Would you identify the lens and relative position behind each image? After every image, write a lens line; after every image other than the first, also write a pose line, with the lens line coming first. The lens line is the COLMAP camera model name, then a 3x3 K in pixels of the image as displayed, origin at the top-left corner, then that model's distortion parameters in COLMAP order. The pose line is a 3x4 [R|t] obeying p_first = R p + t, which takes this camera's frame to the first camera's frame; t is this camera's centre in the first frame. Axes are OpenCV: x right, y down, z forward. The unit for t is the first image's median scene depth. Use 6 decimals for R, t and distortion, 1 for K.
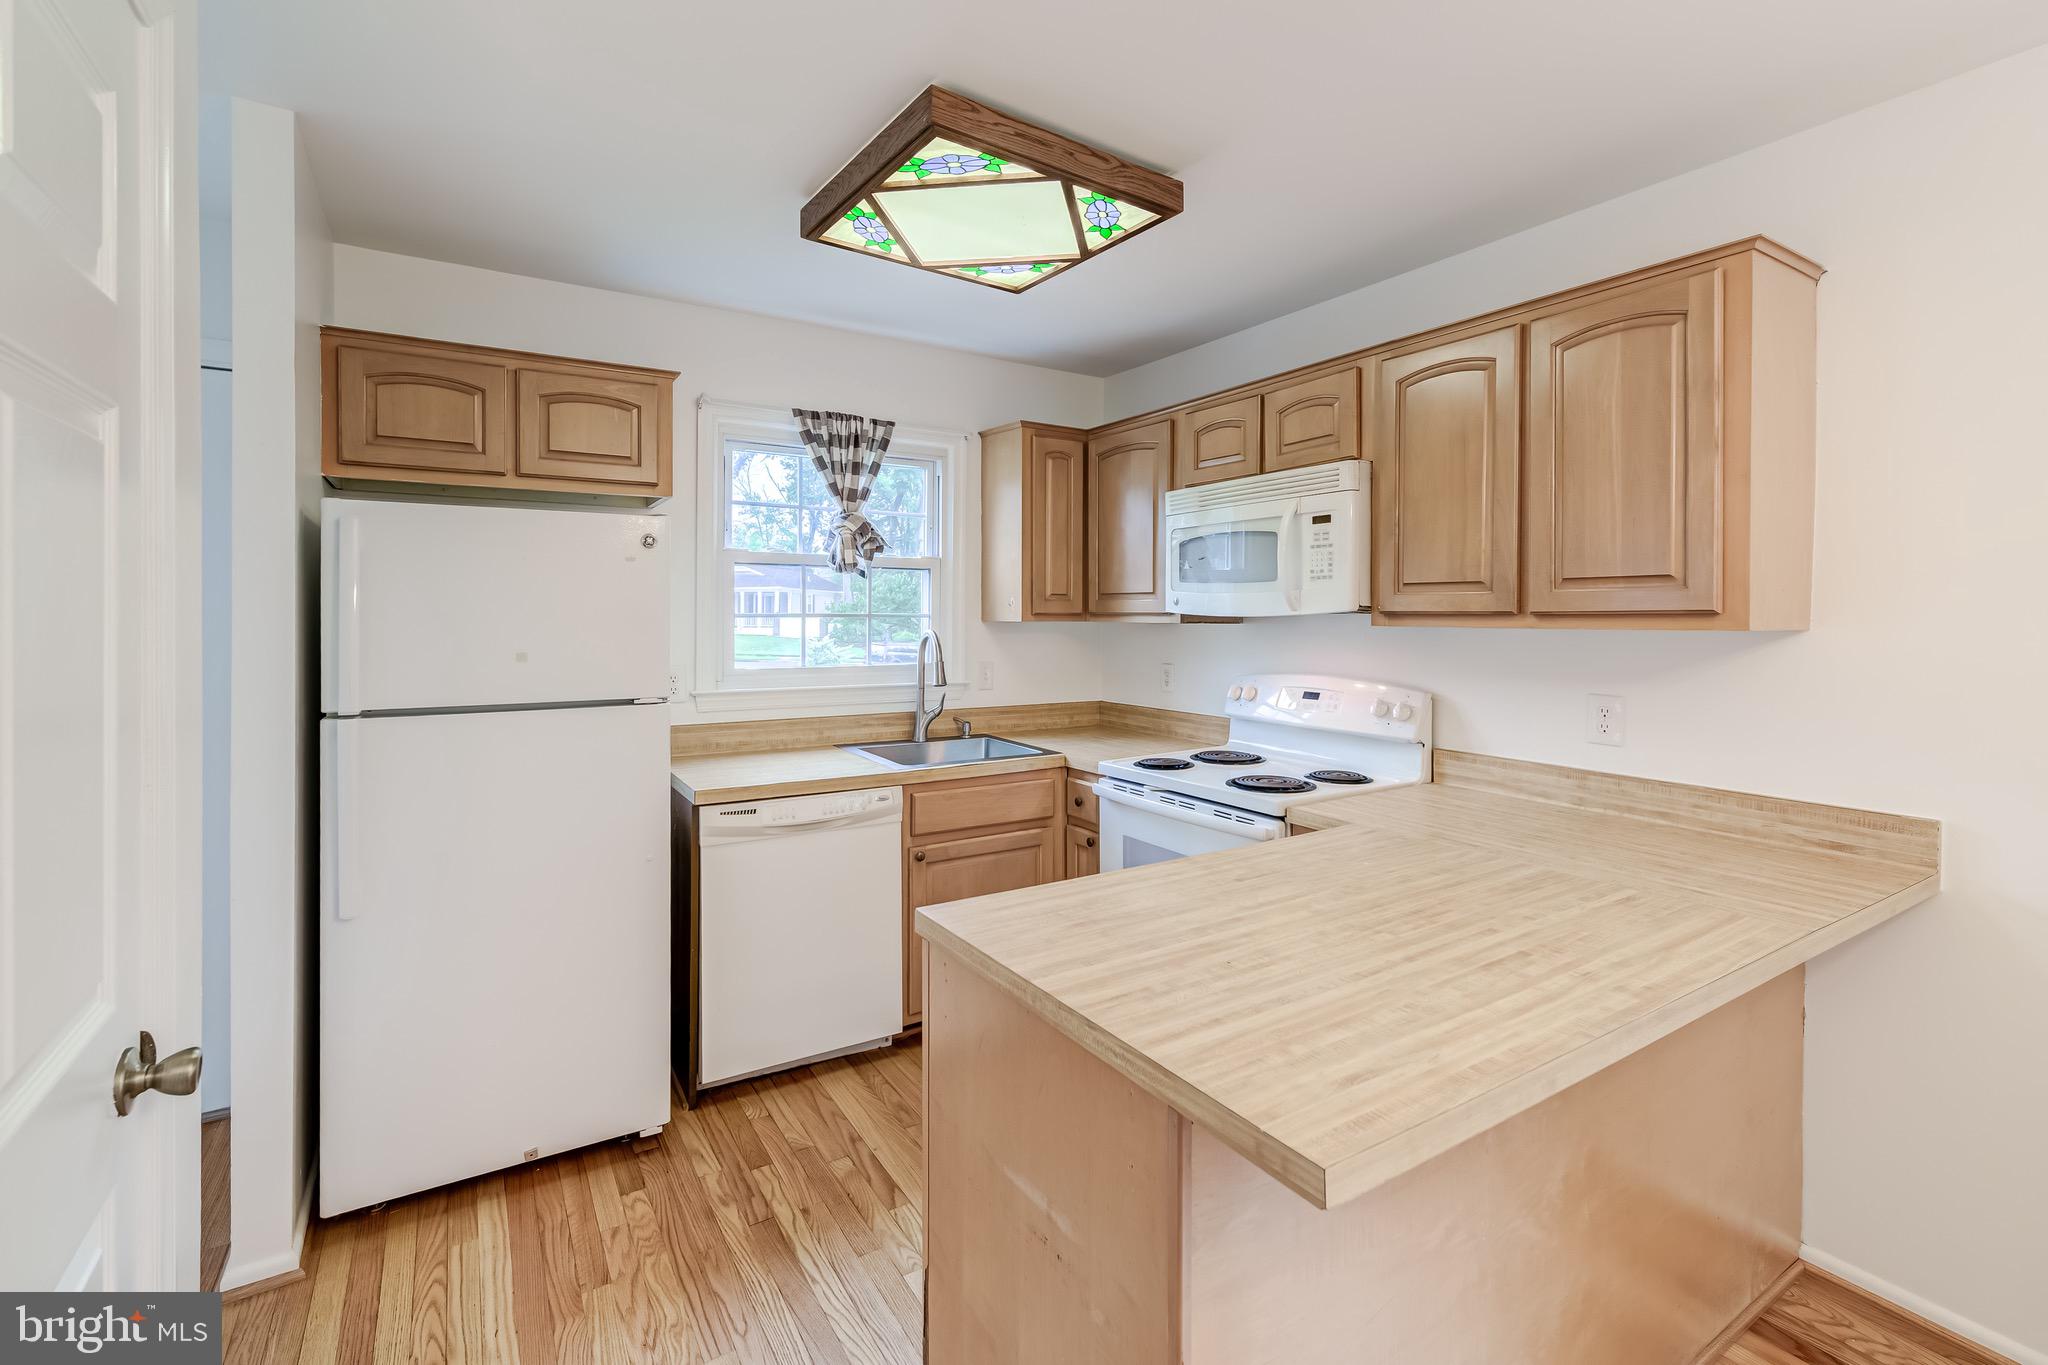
lens RADIAL K [[898.4, 0, 1022.2], [0, 898.4, 621.1], [0, 0, 1]] dist [0.002191, 0.000149]
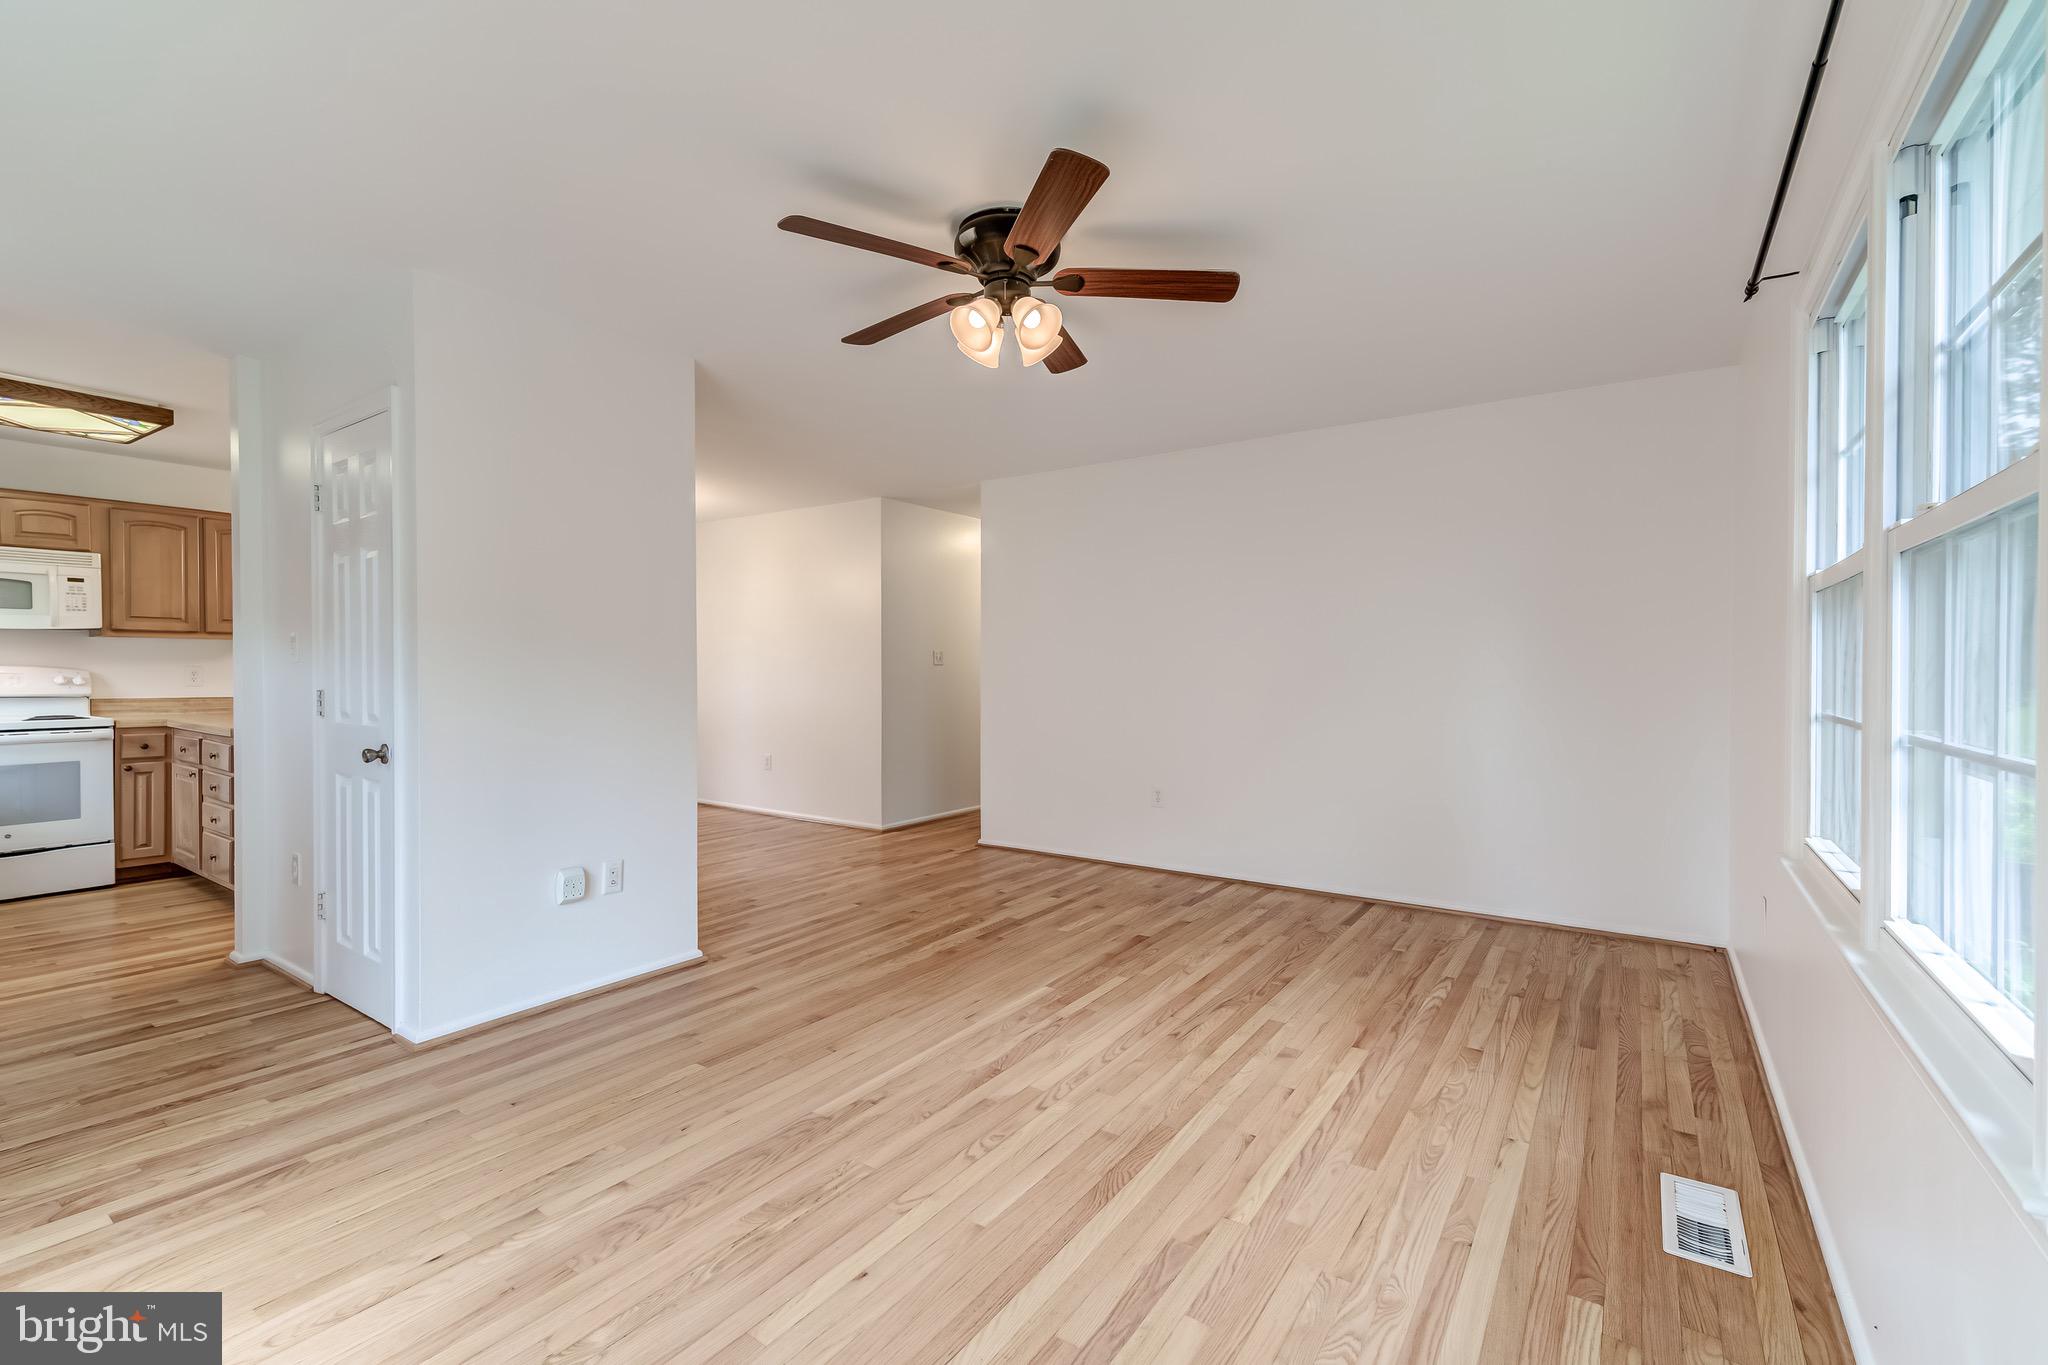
lens RADIAL K [[999.7, 0, 1049.9], [0, 999.7, 686.0], [0, 0, 1]] dist [-0.000239, 0.001011]
pose [[-0.351489, -0.013073, 0.936101, -2.284722], [0.008257, 0.999820, 0.017064, 0.090371], [-0.936156, 0.013727, -0.351318, -0.195554]]
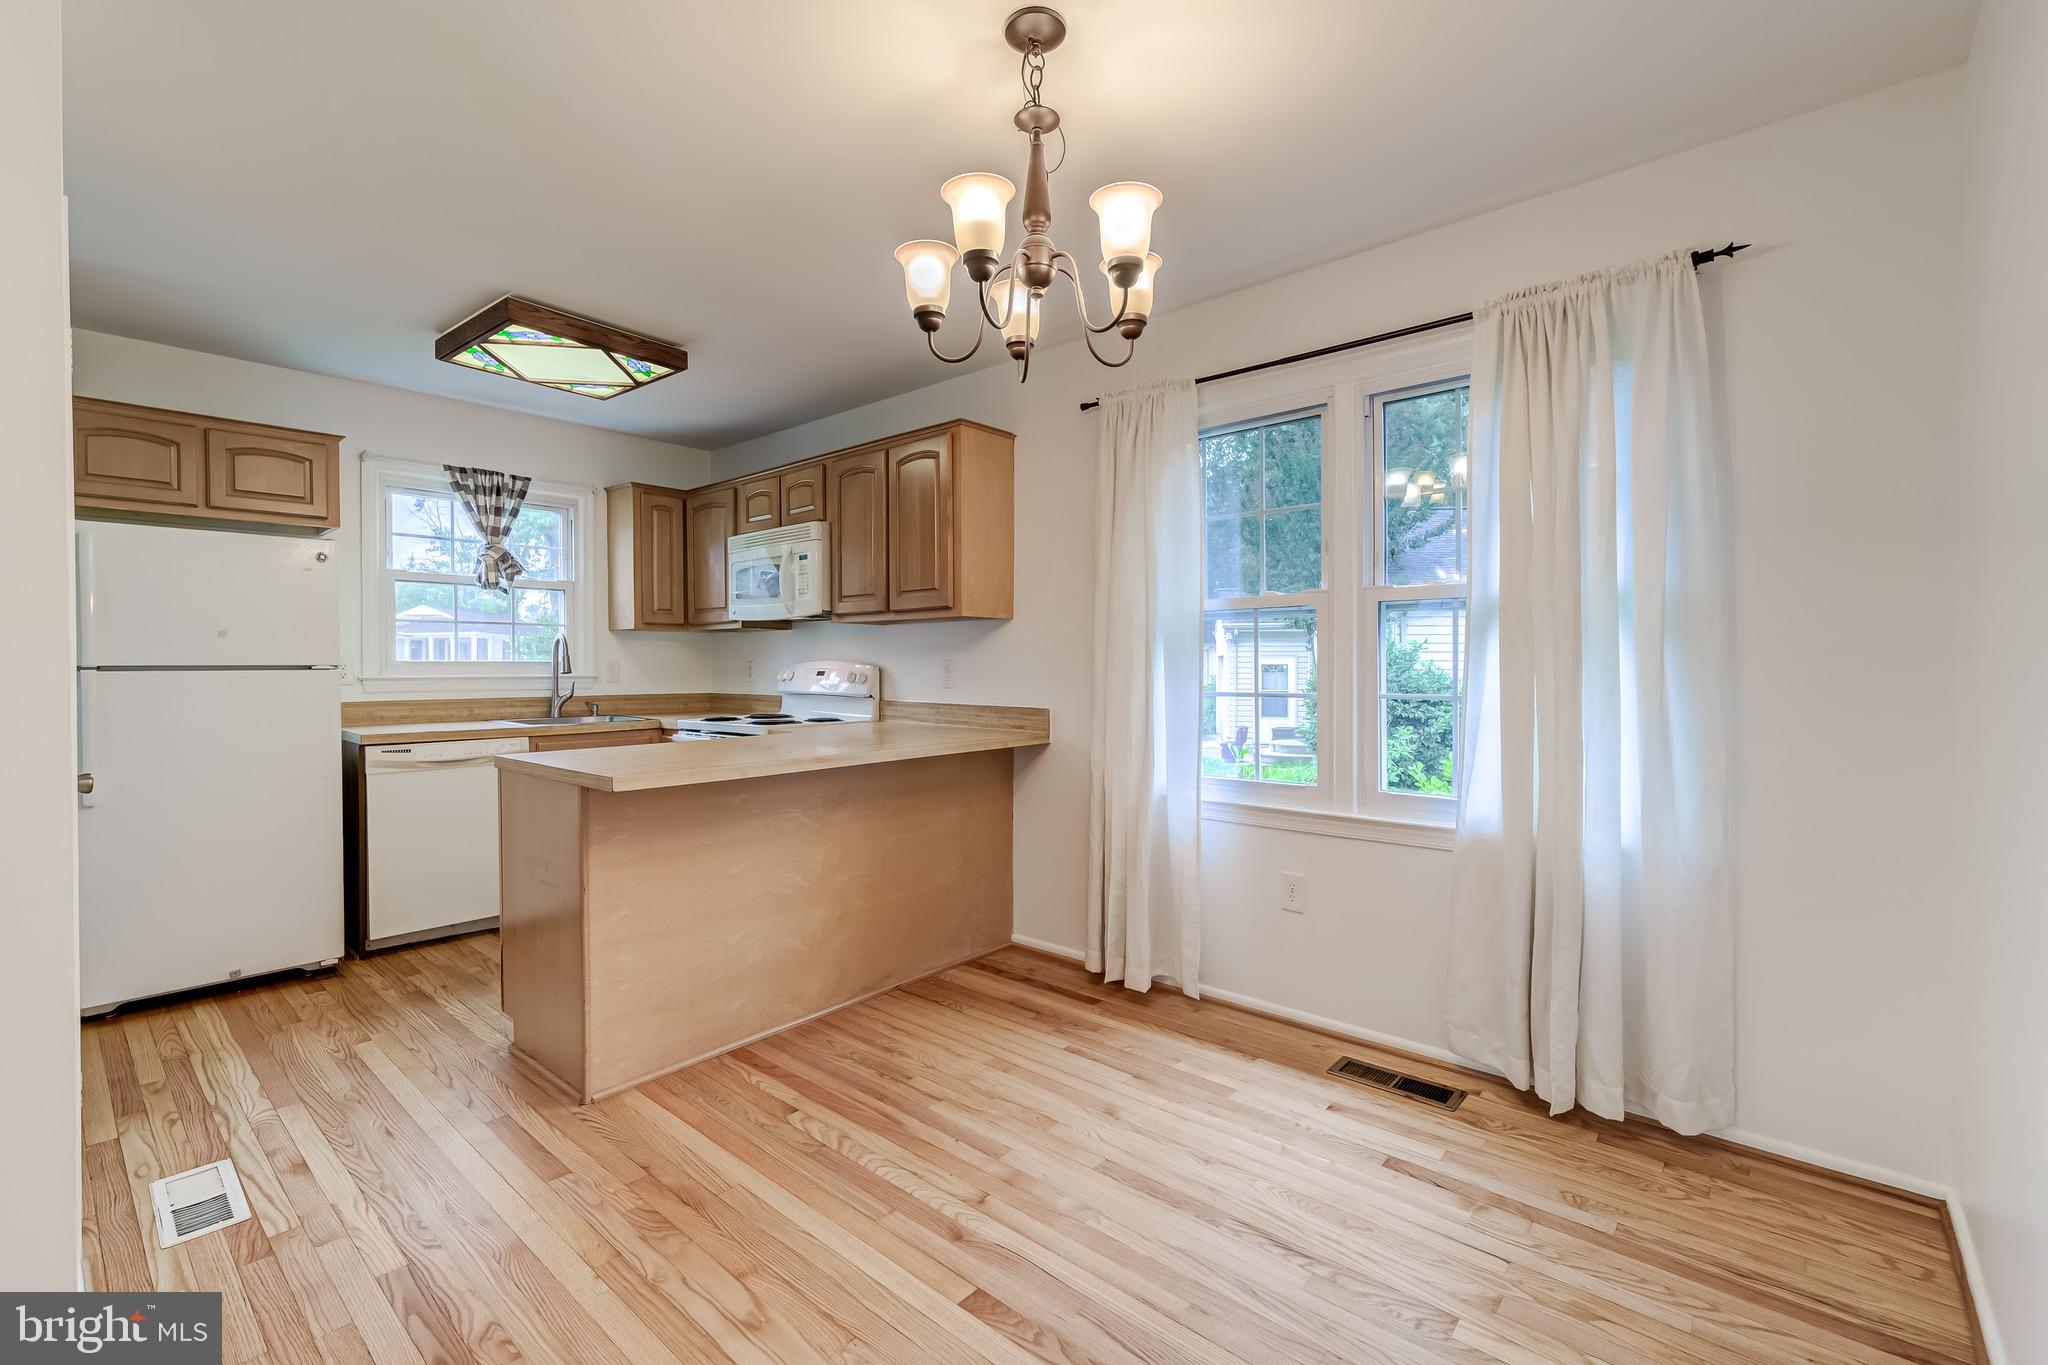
lens RADIAL K [[879.5, 0, 985.7], [0, 879.5, 683.3], [0, 0, 1]] dist [-0.001298, -0.000093]
pose [[0.966216, -0.006248, 0.257657, 0.226688], [0.001670, 0.999837, 0.017984, 0.080444], [-0.257727, -0.016946, 0.966069, -0.580522]]
